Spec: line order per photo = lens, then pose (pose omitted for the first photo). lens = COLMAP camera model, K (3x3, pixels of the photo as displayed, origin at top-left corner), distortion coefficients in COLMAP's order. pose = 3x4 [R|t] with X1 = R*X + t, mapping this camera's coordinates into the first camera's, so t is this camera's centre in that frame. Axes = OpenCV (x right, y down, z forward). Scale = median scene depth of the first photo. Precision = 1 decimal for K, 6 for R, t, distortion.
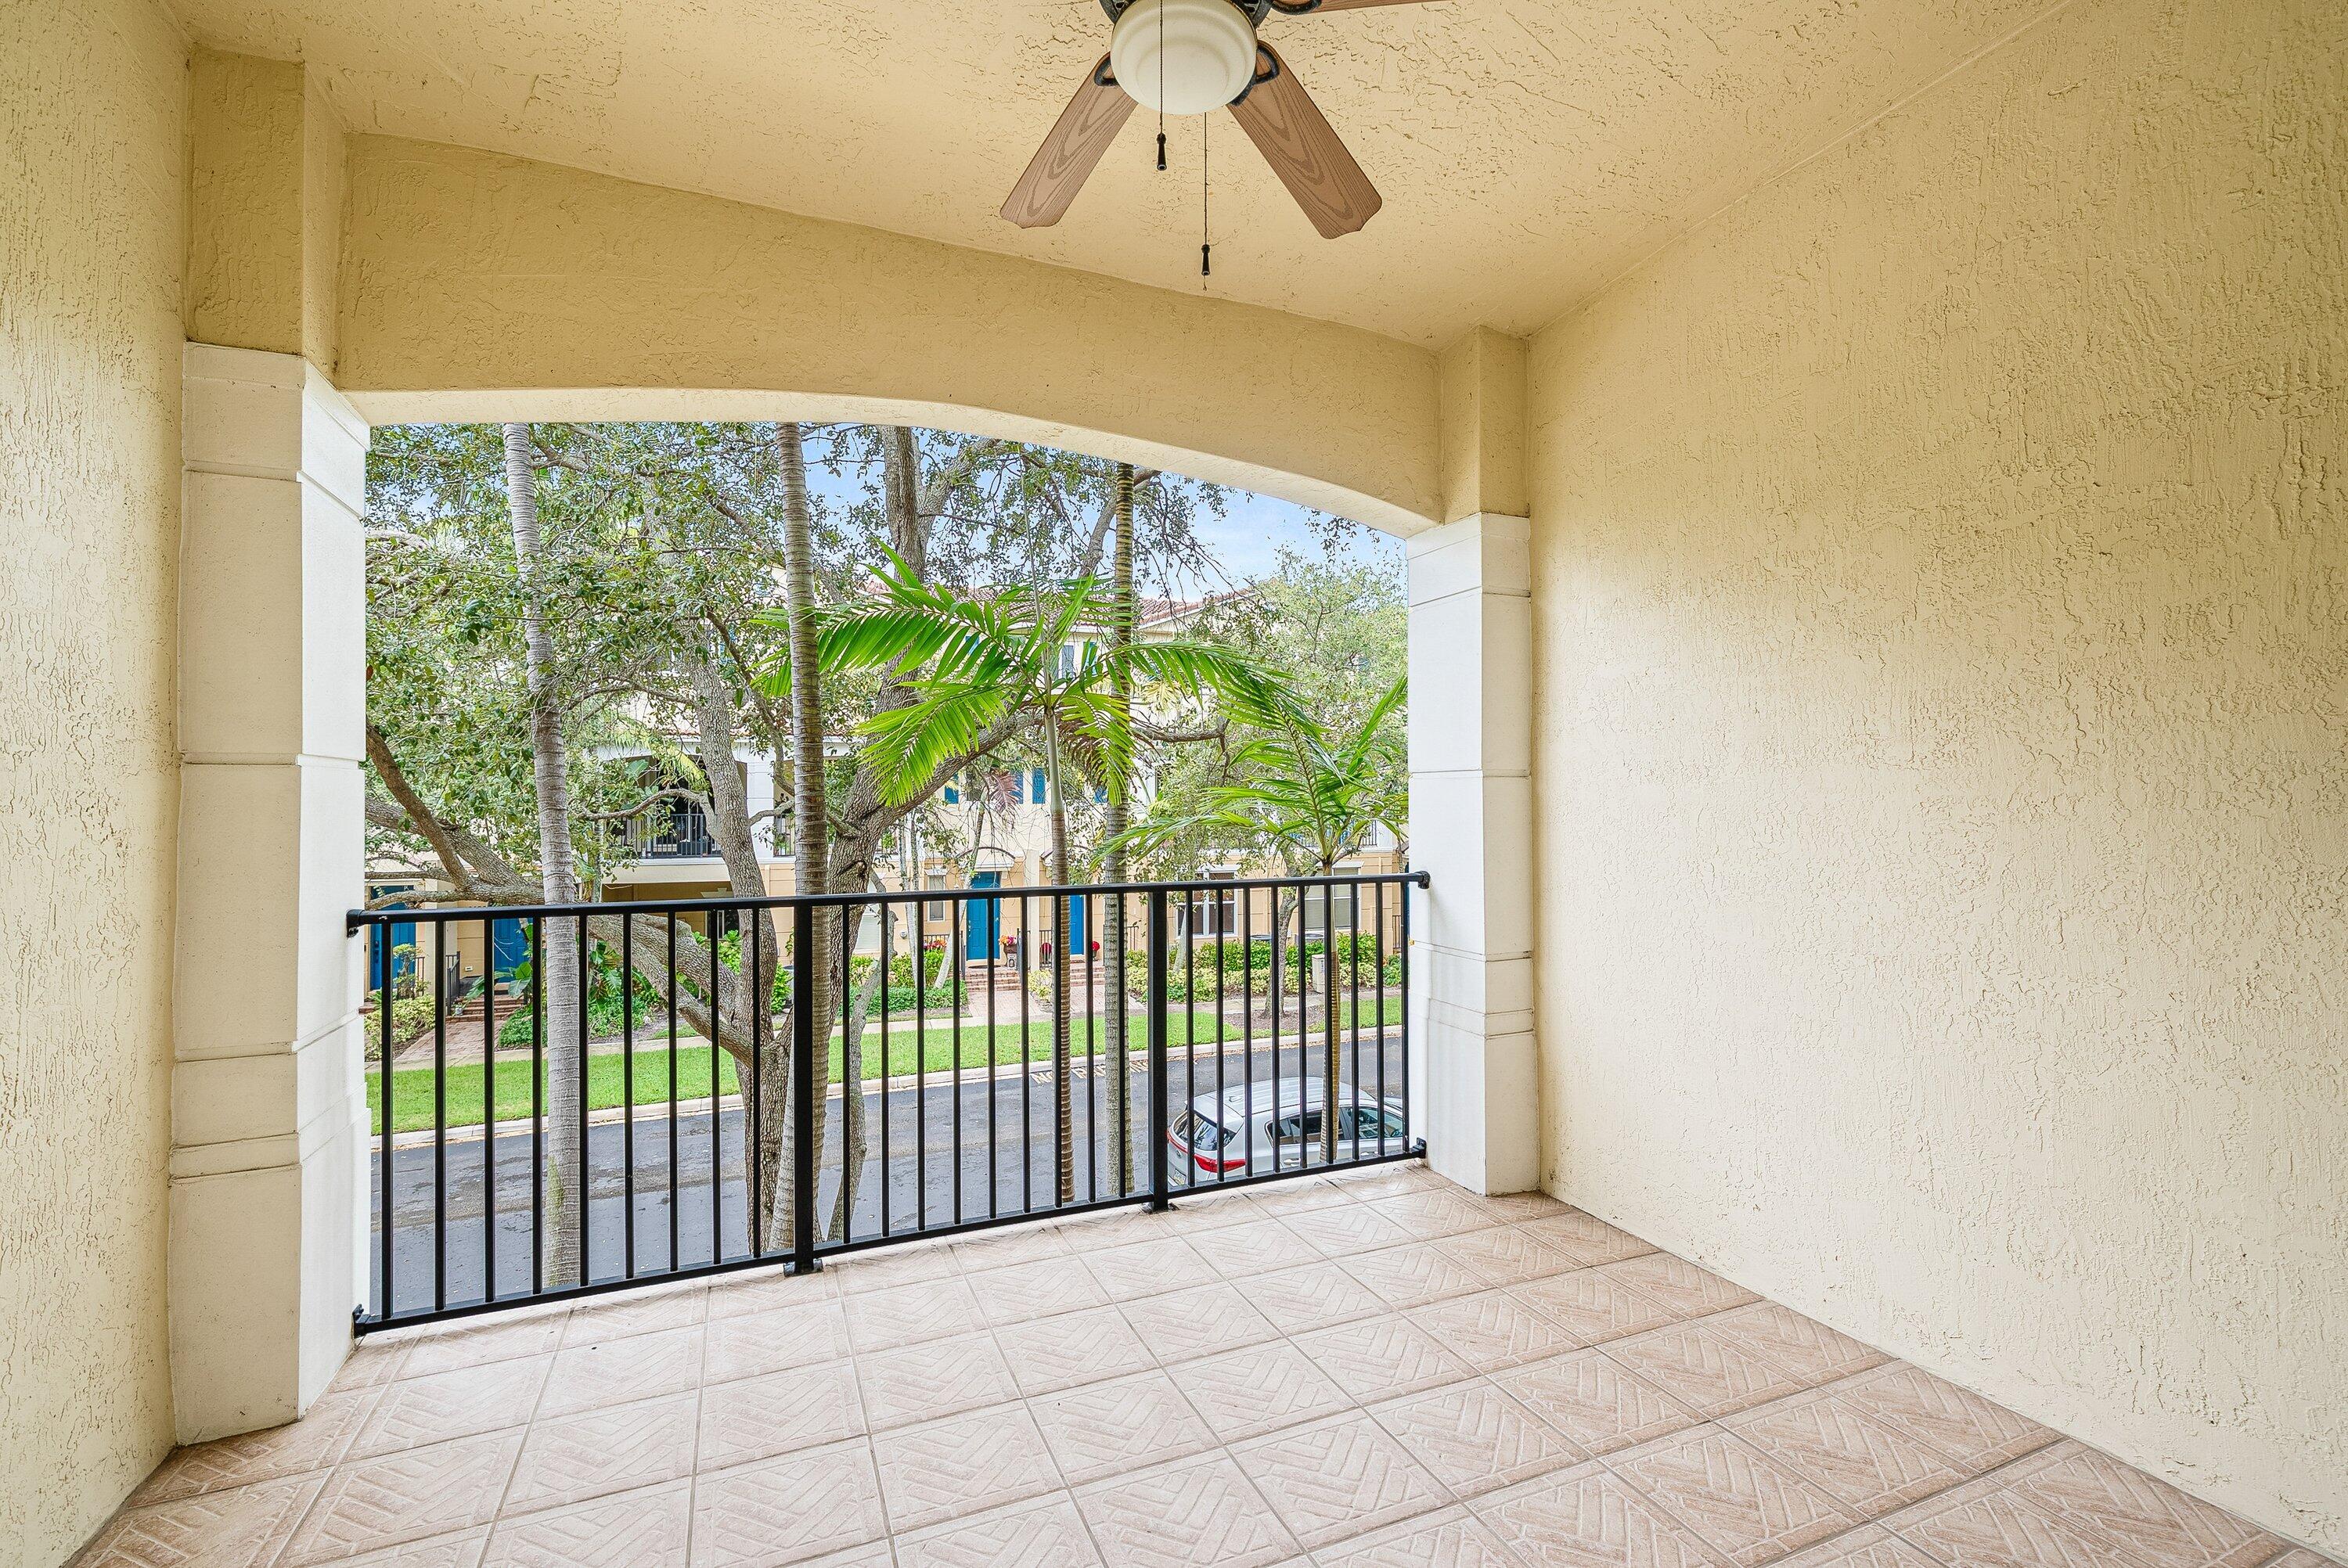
lens RADIAL K [[1001.3, 0, 1161.3], [0, 1001.3, 793.5], [0, 0, 1]] dist [0.001463, -0.000365]
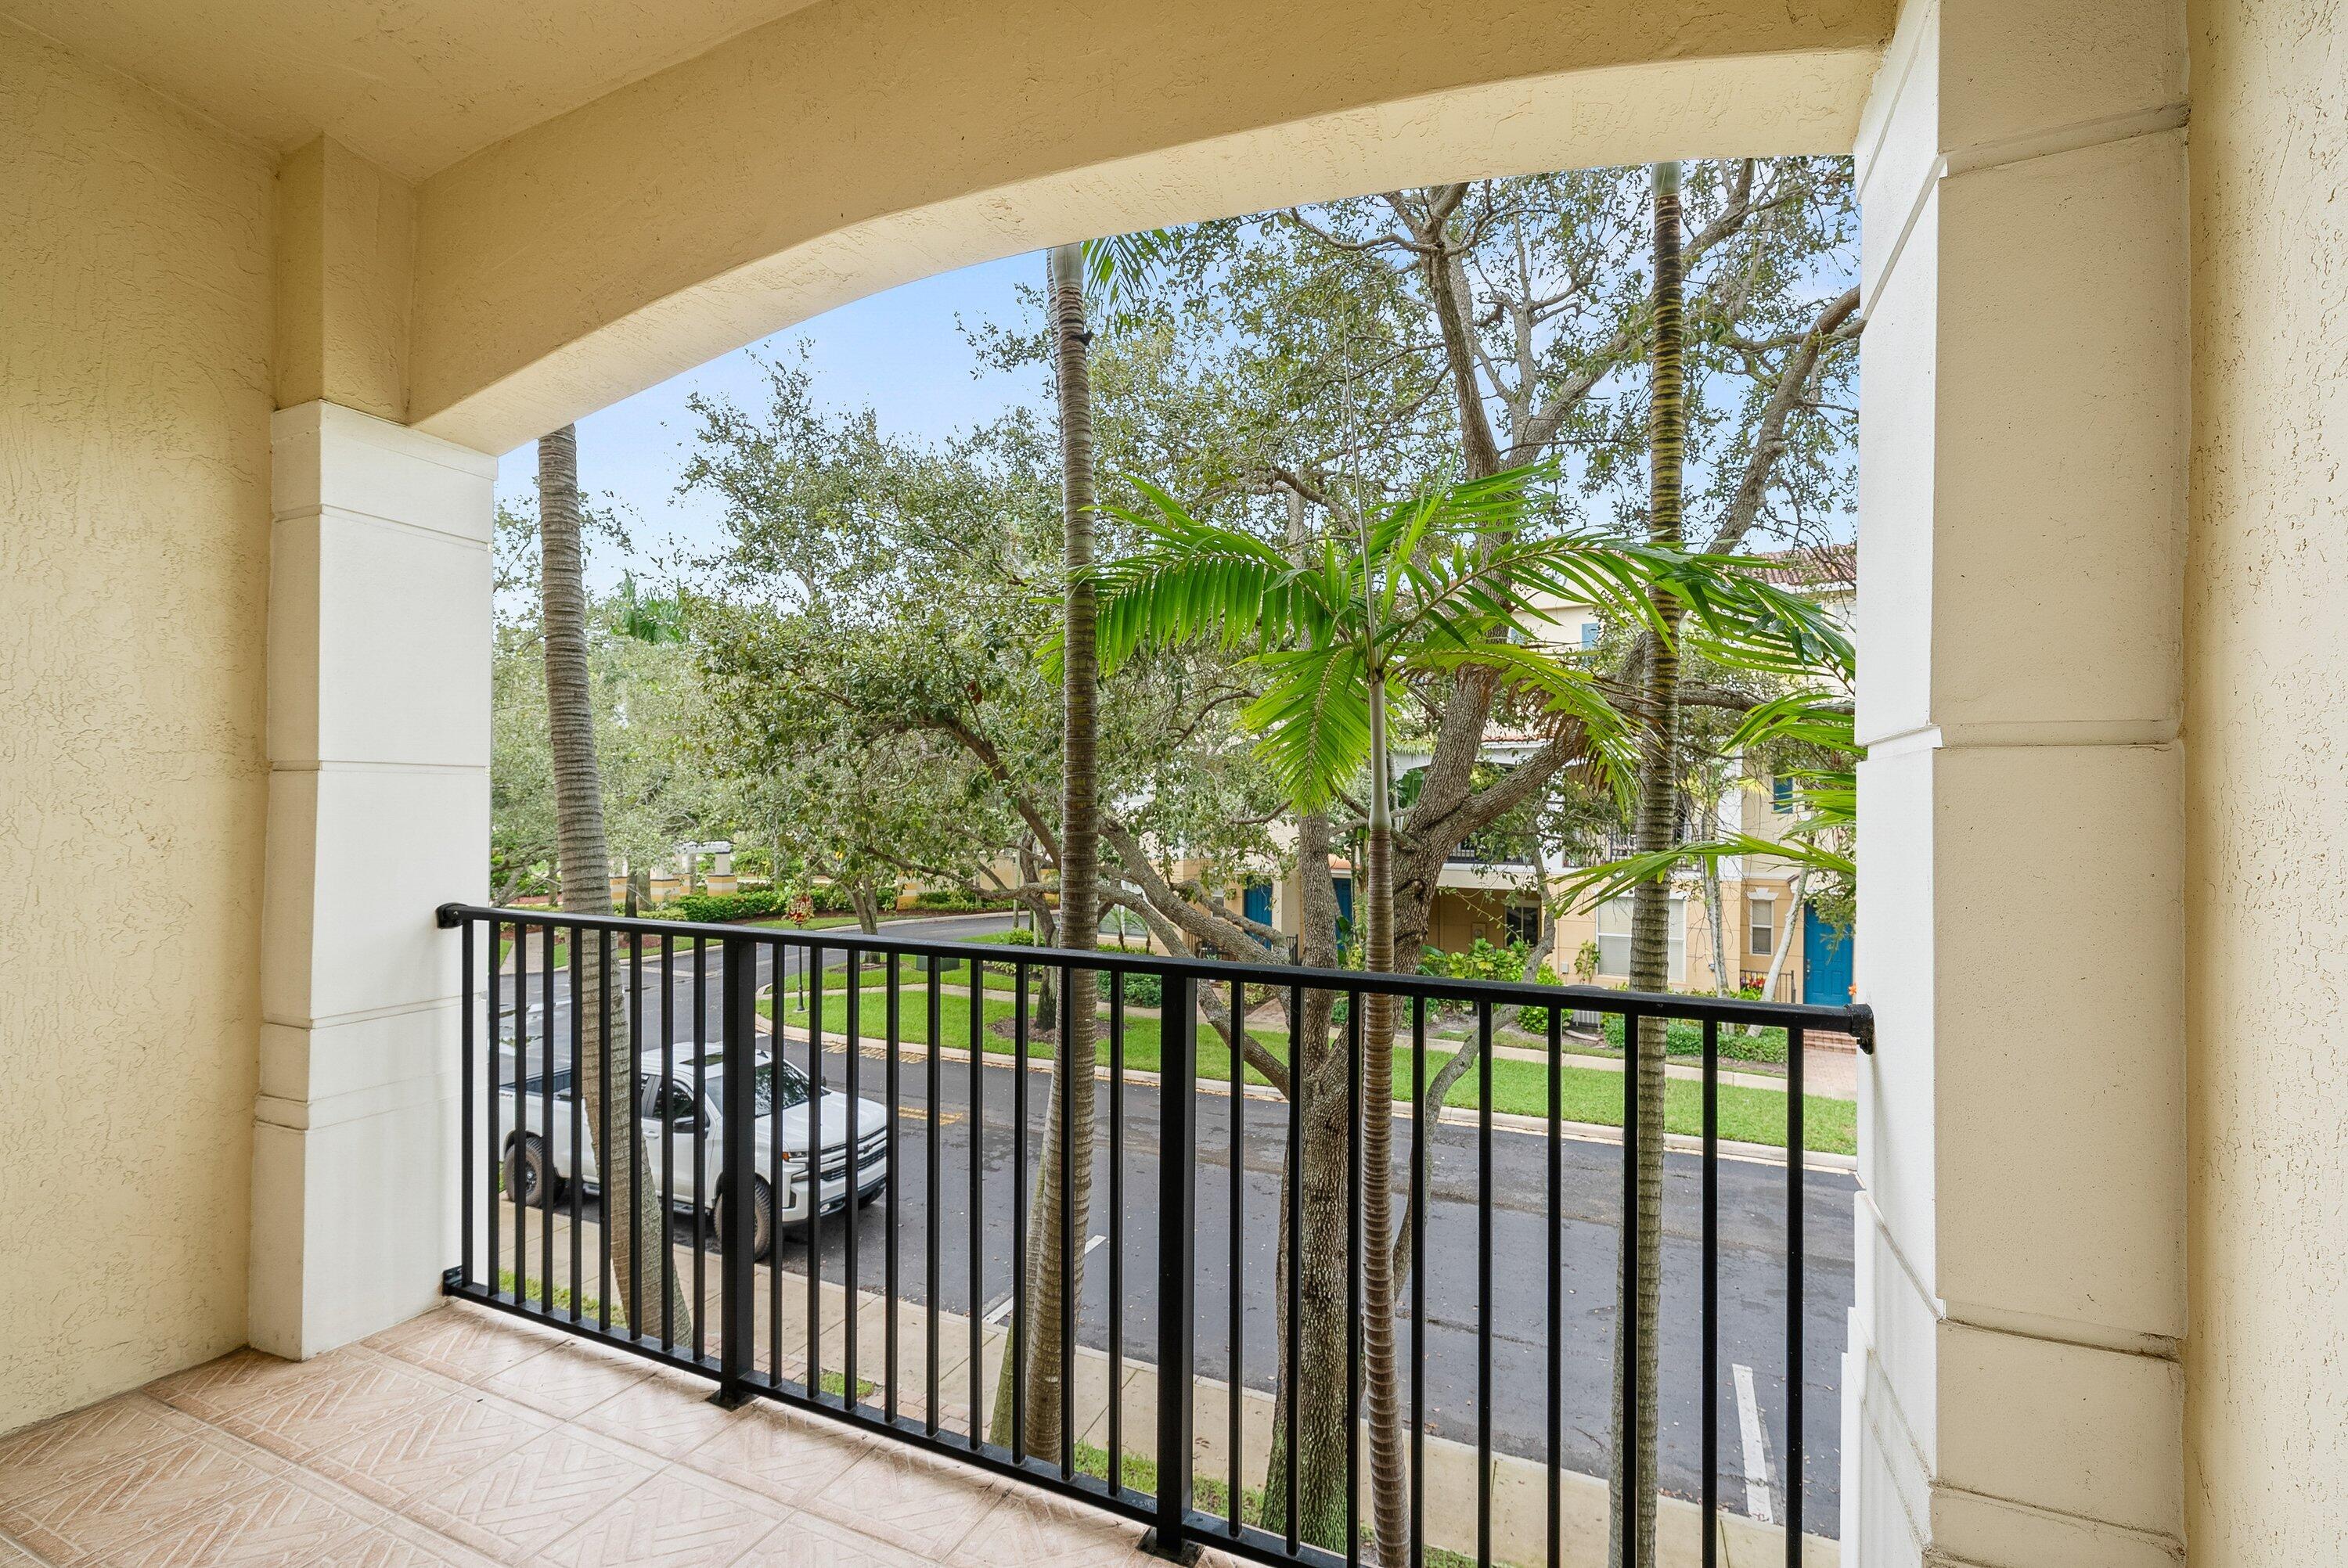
lens RADIAL K [[1001.3, 0, 1182.6], [0, 1001.3, 807.0], [0, 0, 1]] dist [0.001463, -0.000365]
pose [[0.689577, 0.007015, -0.724178, 0.396615], [-0.002837, 0.999972, 0.006986, 0.001032], [0.724207, -0.002763, 0.689577, 0.613518]]
